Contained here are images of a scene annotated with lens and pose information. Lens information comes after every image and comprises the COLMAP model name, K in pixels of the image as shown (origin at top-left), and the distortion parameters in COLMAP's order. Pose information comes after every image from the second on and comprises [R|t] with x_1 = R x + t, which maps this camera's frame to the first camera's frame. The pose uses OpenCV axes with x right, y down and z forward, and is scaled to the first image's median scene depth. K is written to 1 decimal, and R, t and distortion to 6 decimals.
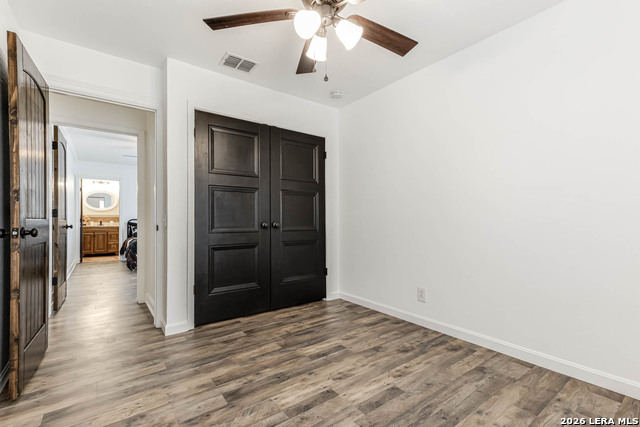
lens RADIAL K [[293.9, 0, 320.2], [0, 293.9, 212.8], [0, 0, 1]] dist [0.027656, -0.000774]
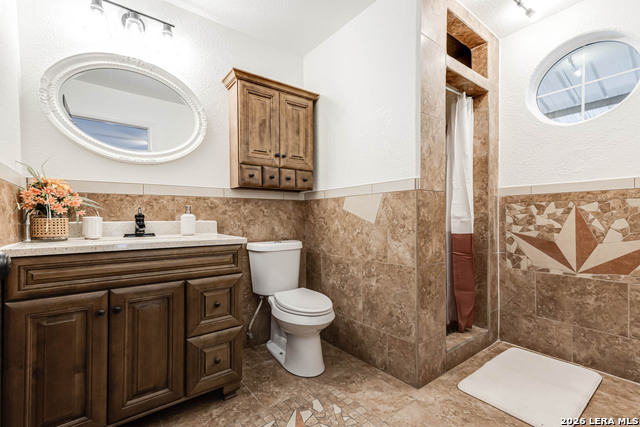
lens RADIAL K [[293.9, 0, 326.7], [0, 293.9, 227.4], [0, 0, 1]] dist [0.027656, -0.000774]
pose [[0.999668, 0.014427, 0.021329, -0.611854], [-0.015413, 0.998784, 0.046835, 0.024976], [-0.020627, -0.047148, 0.998675, 0.796501]]
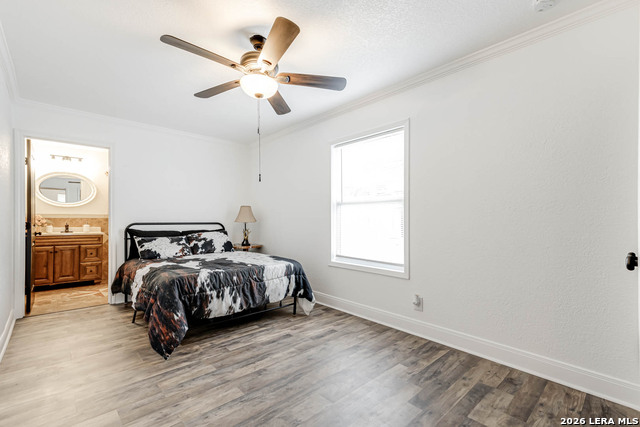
lens RADIAL K [[293.9, 0, 327.5], [0, 293.9, 224.3], [0, 0, 1]] dist [0.027656, -0.000774]
pose [[0.993715, 0.021050, 0.109940, -0.299214], [-0.023617, 0.999477, 0.022102, 0.002117], [-0.109417, -0.024559, 0.993692, 0.370746]]
